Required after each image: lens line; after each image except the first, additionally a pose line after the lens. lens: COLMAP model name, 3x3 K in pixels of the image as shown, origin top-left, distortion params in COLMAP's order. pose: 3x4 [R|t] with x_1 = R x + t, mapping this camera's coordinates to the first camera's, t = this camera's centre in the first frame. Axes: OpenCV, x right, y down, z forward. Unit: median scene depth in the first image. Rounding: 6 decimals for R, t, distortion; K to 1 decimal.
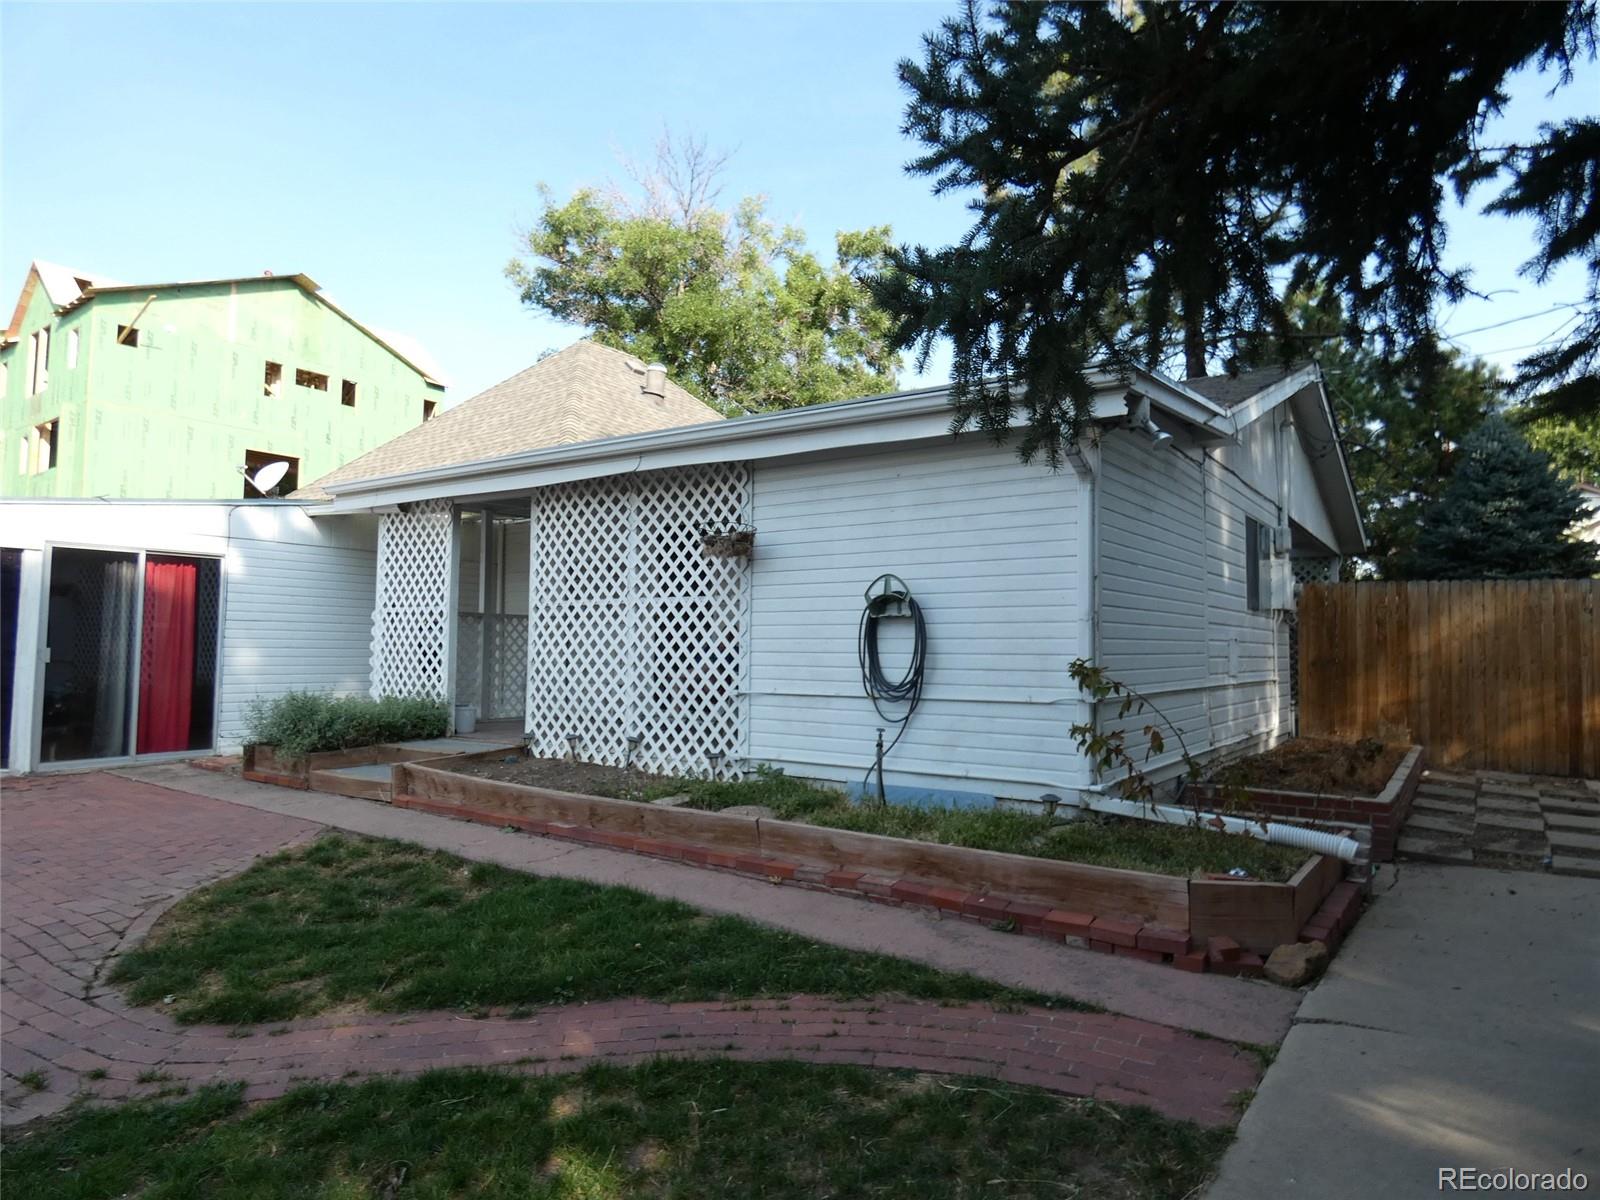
lens RADIAL K [[953.7, 0, 808.8], [0, 953.7, 590.8], [0, 0, 1]] dist [-0.025784, 0.021871]
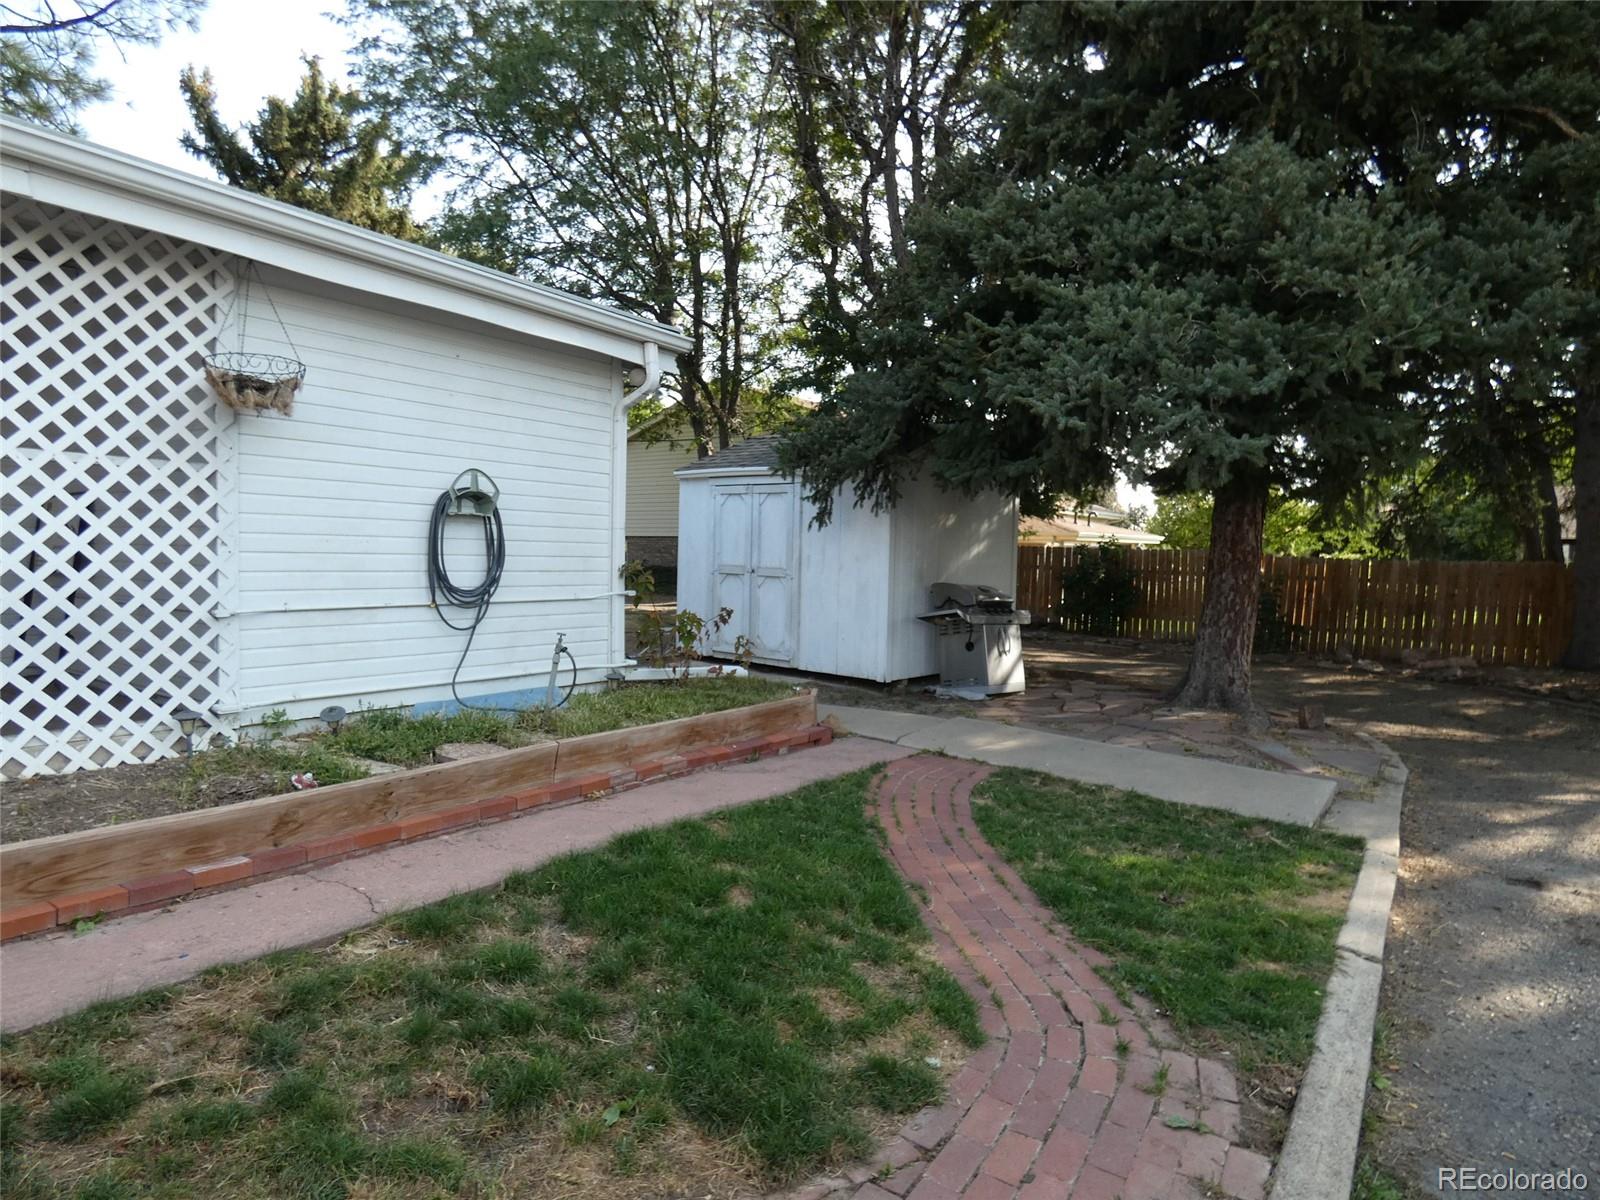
lens RADIAL K [[953.7, 0, 808.8], [0, 953.7, 590.8], [0, 0, 1]] dist [-0.025784, 0.021871]
pose [[-0.005832, -0.043738, 0.999026, -0.809628], [-0.081233, 0.995762, 0.043121, 0.032903], [-0.996678, -0.080902, -0.009360, 0.667171]]
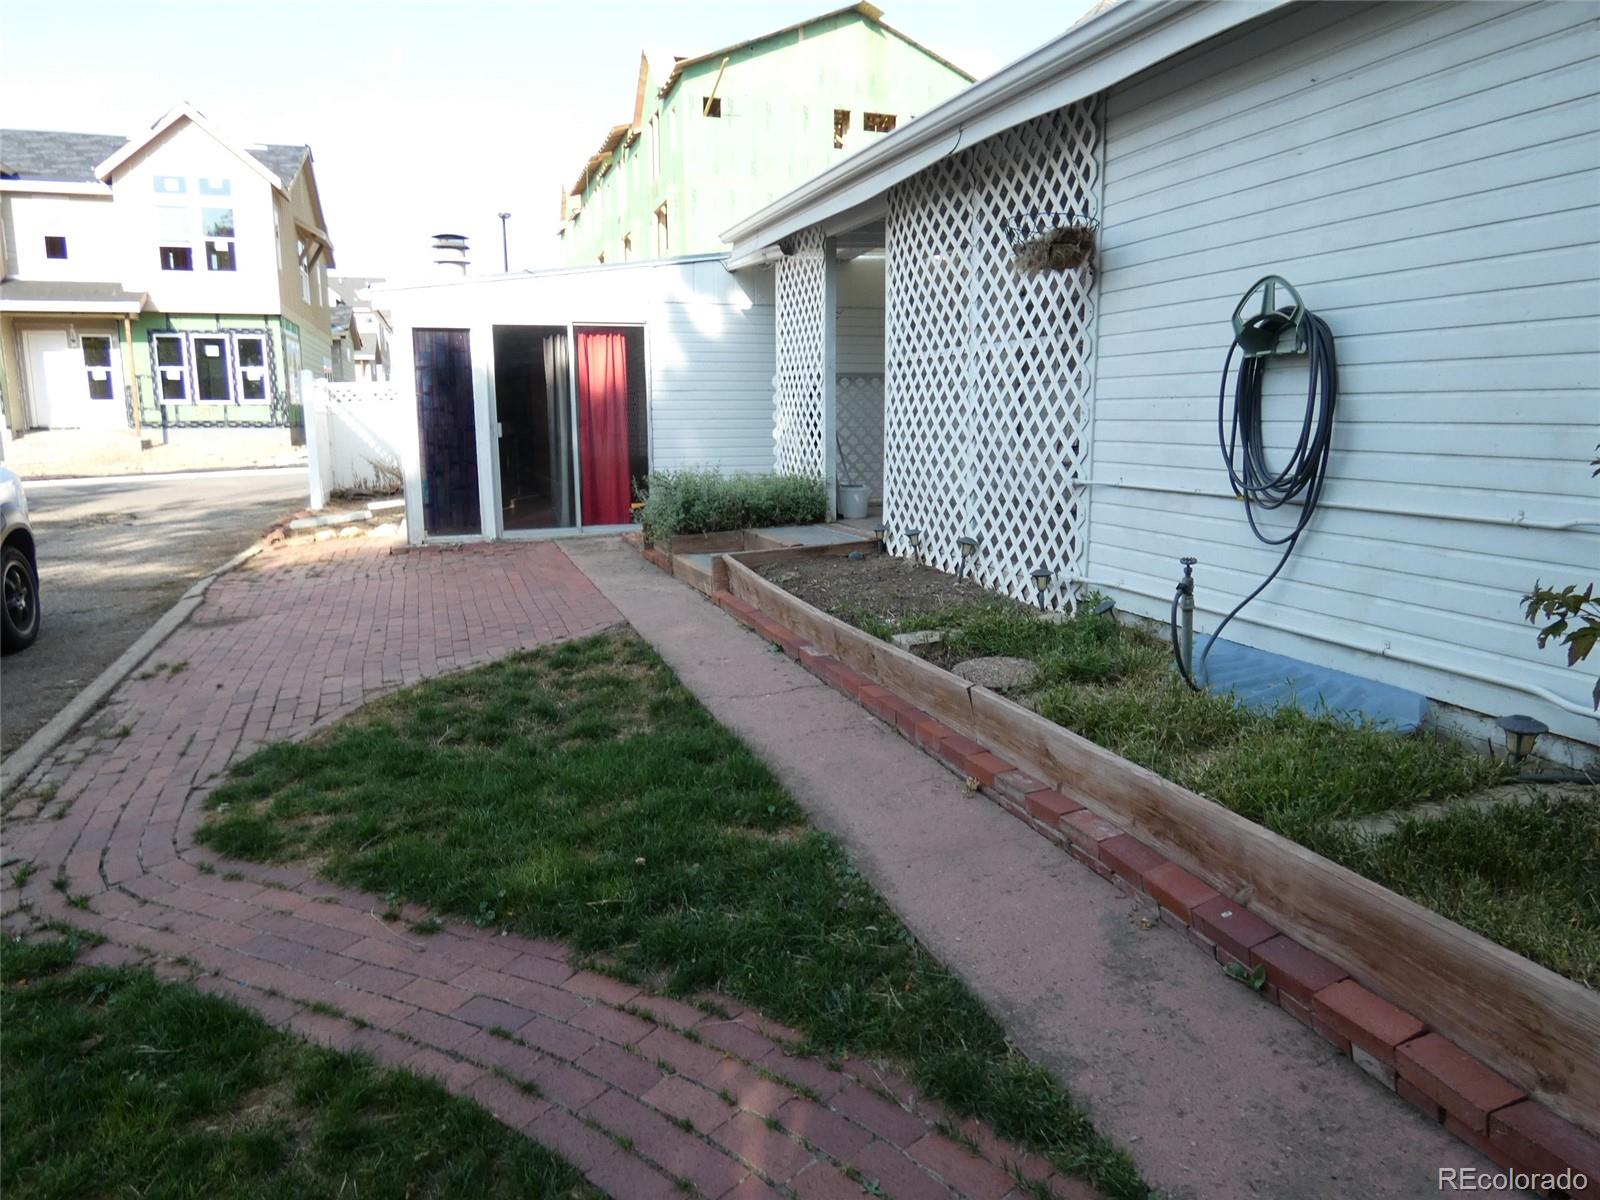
lens RADIAL K [[1049.8, 0, 807.4], [0, 1049.8, 596.8], [0, 0, 1]] dist [-0.023599, 0.000814]
pose [[0.816347, 0.086038, -0.571117, 0.217990], [0.048888, 0.975000, 0.216761, 0.018979], [0.575489, -0.204873, 0.791732, 0.331372]]
